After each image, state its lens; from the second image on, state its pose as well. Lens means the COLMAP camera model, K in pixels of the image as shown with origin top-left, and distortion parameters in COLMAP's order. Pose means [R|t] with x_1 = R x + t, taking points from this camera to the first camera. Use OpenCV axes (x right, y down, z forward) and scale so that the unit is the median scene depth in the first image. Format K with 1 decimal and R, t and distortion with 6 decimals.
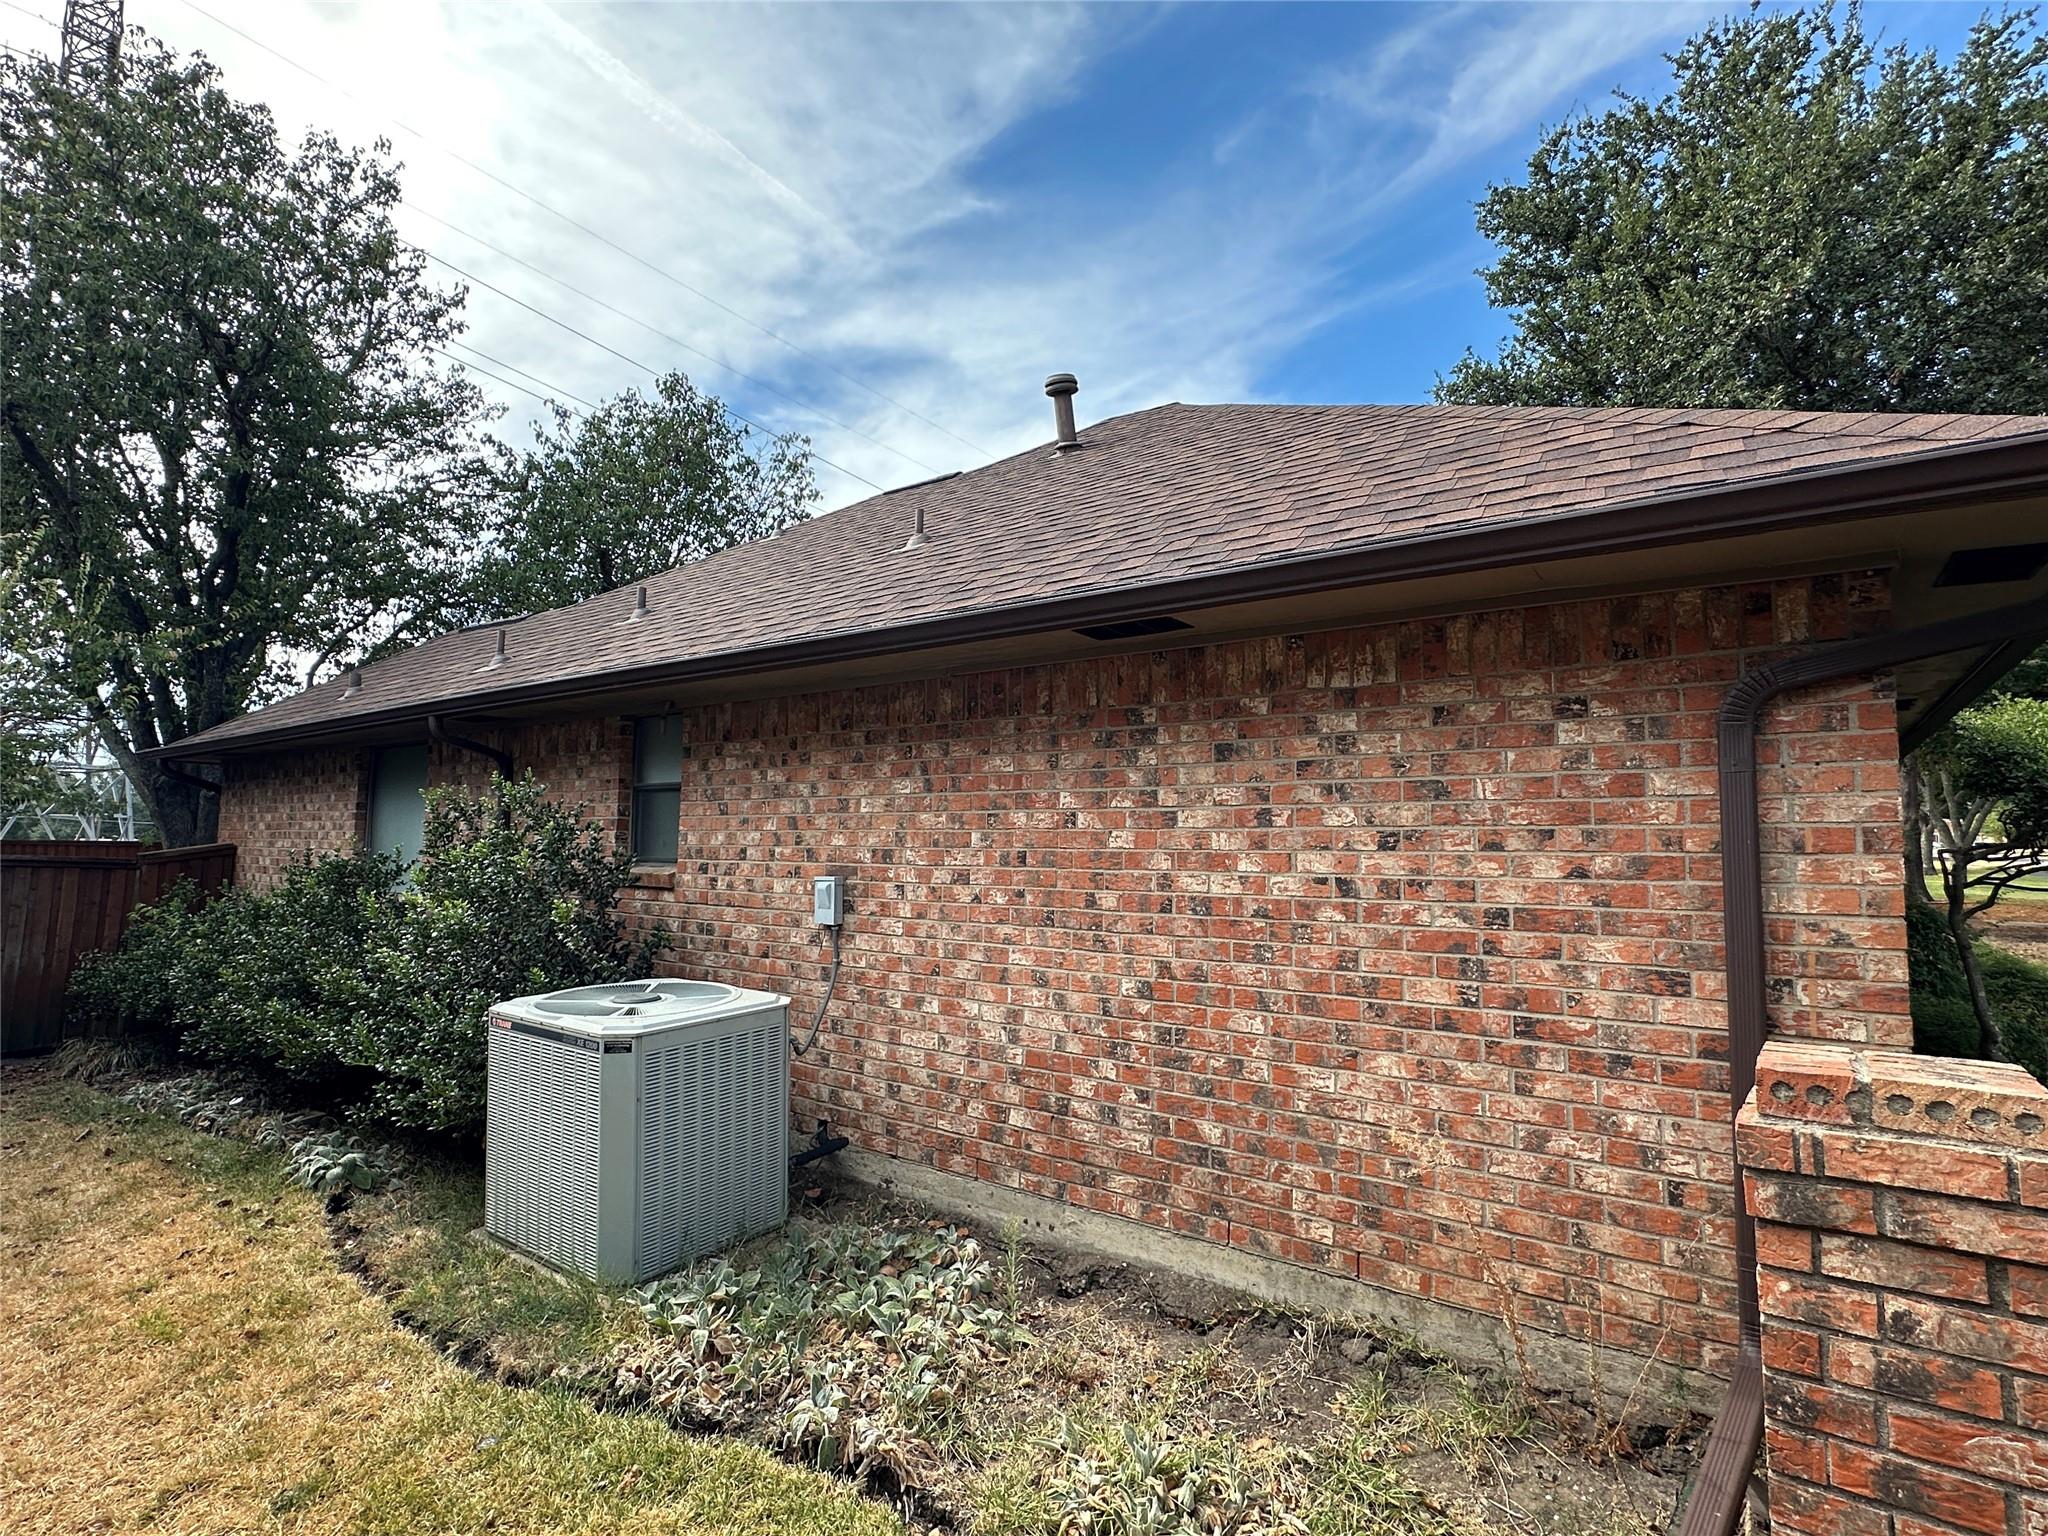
lens RADIAL K [[1018.7, 0, 1024.0], [0, 1018.7, 768.0], [0, 0, 1]] dist [-0.000473, -0.000089]
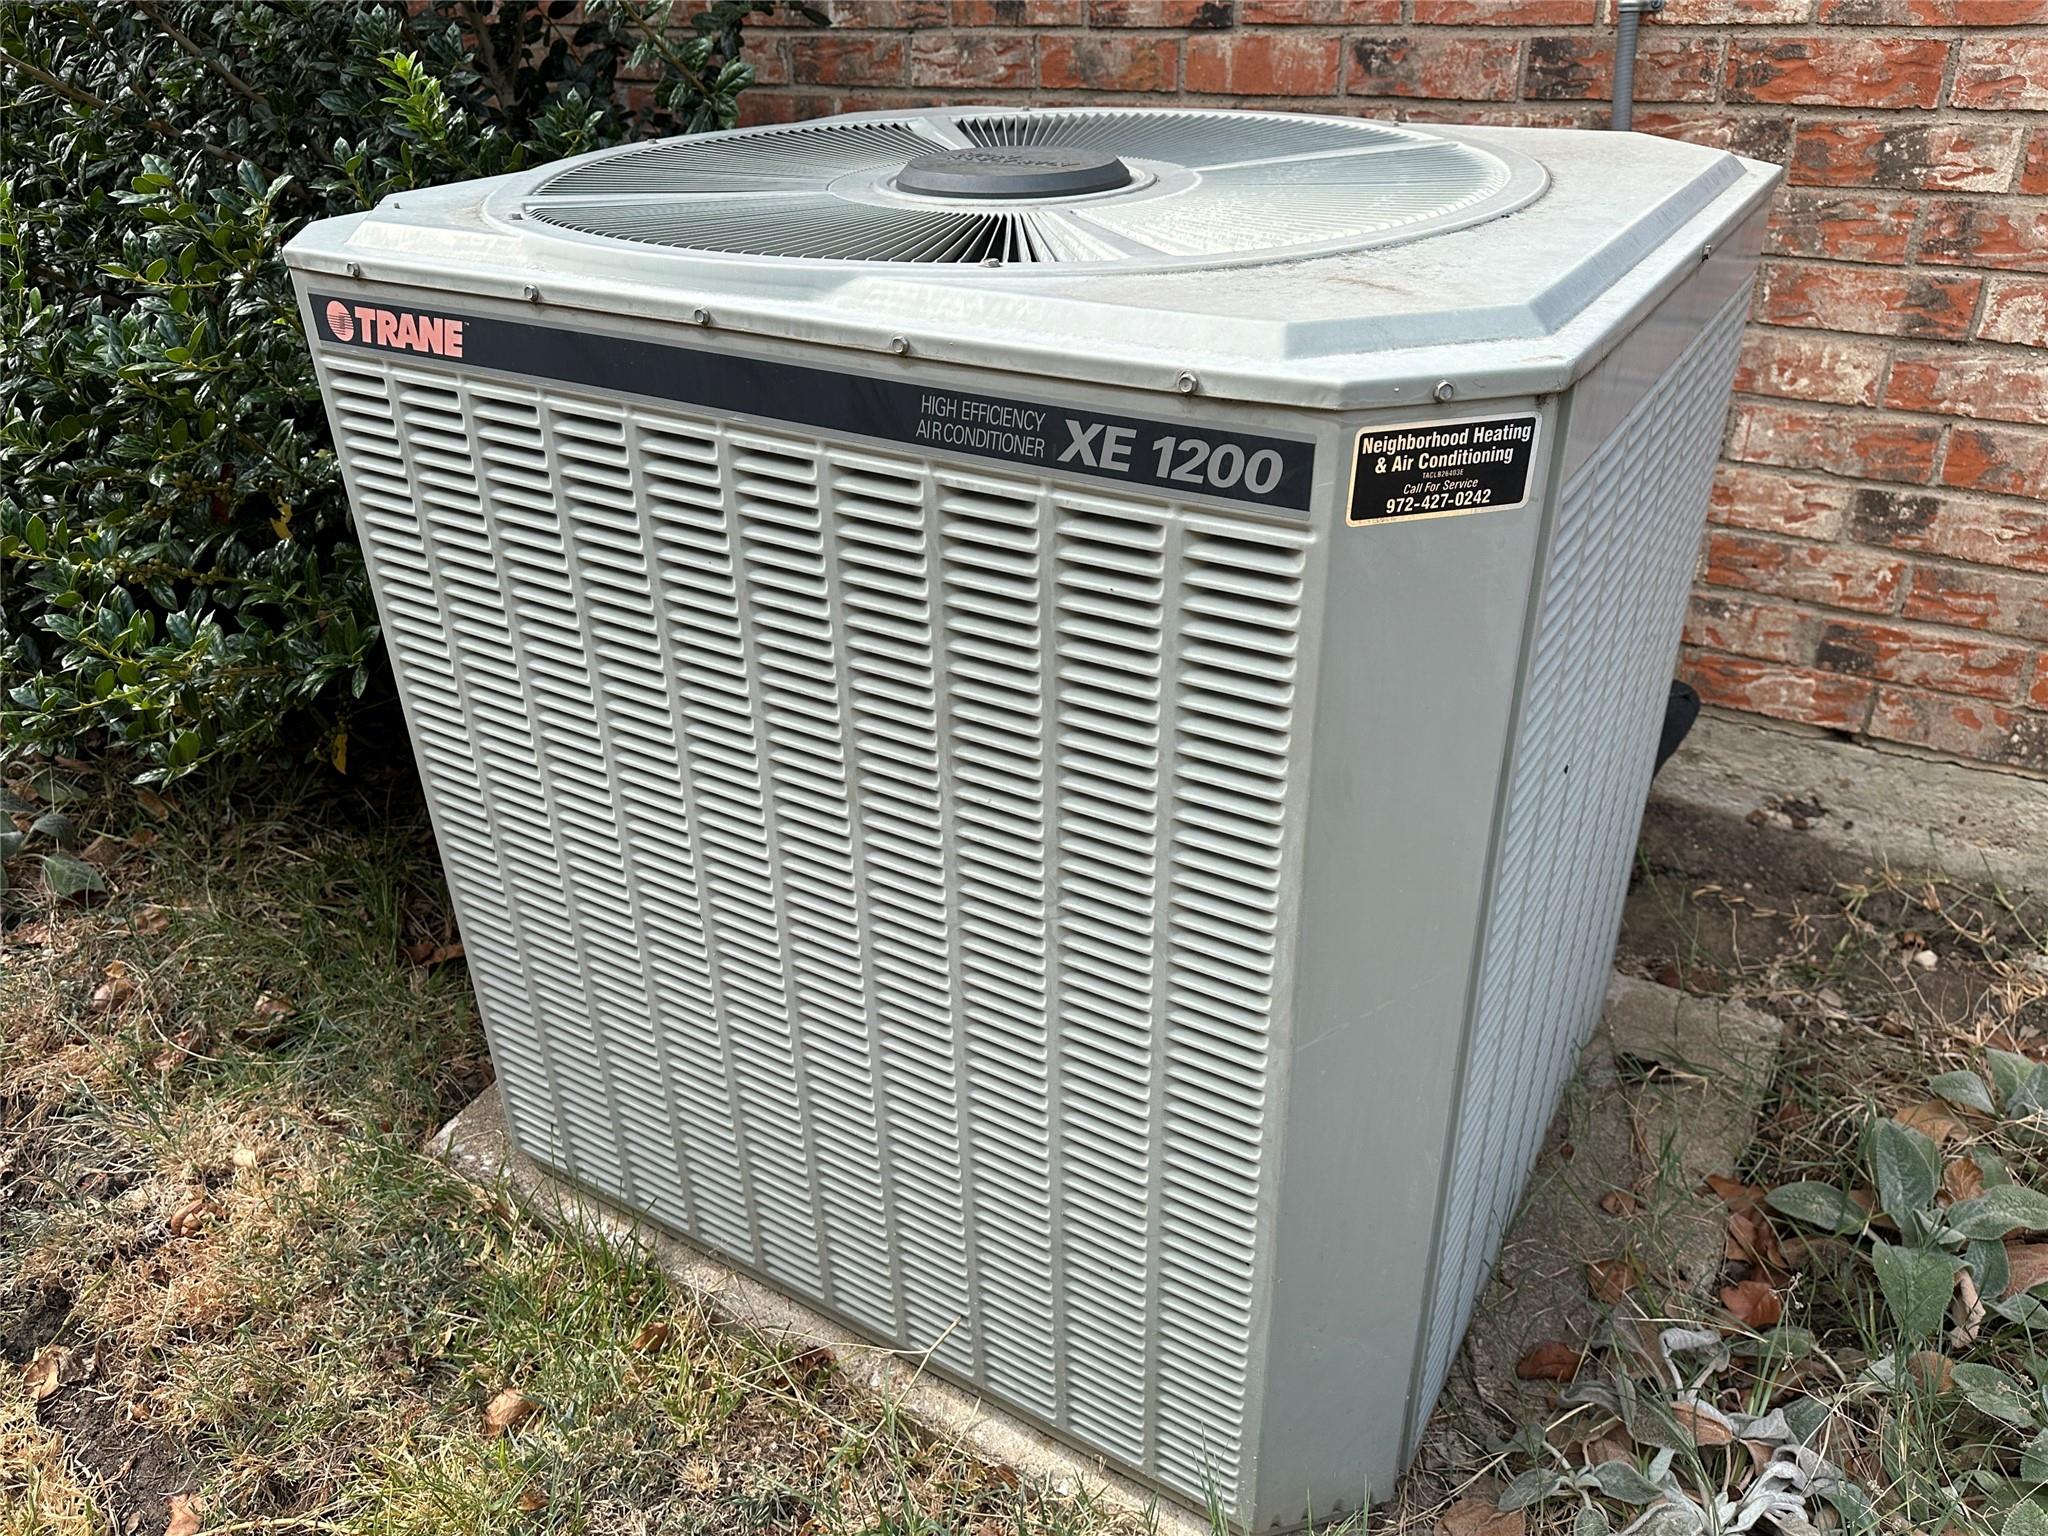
lens RADIAL K [[1483.1, 0, 1024.0], [0, 1483.1, 768.0], [0, 0, 1]] dist [-0.015852, -0.005782]
pose [[0.996858, -0.060161, 0.051519, -0.382495], [0.023520, 0.845945, 0.532751, 0.164674], [-0.075633, -0.529866, 0.844702, 0.668243]]
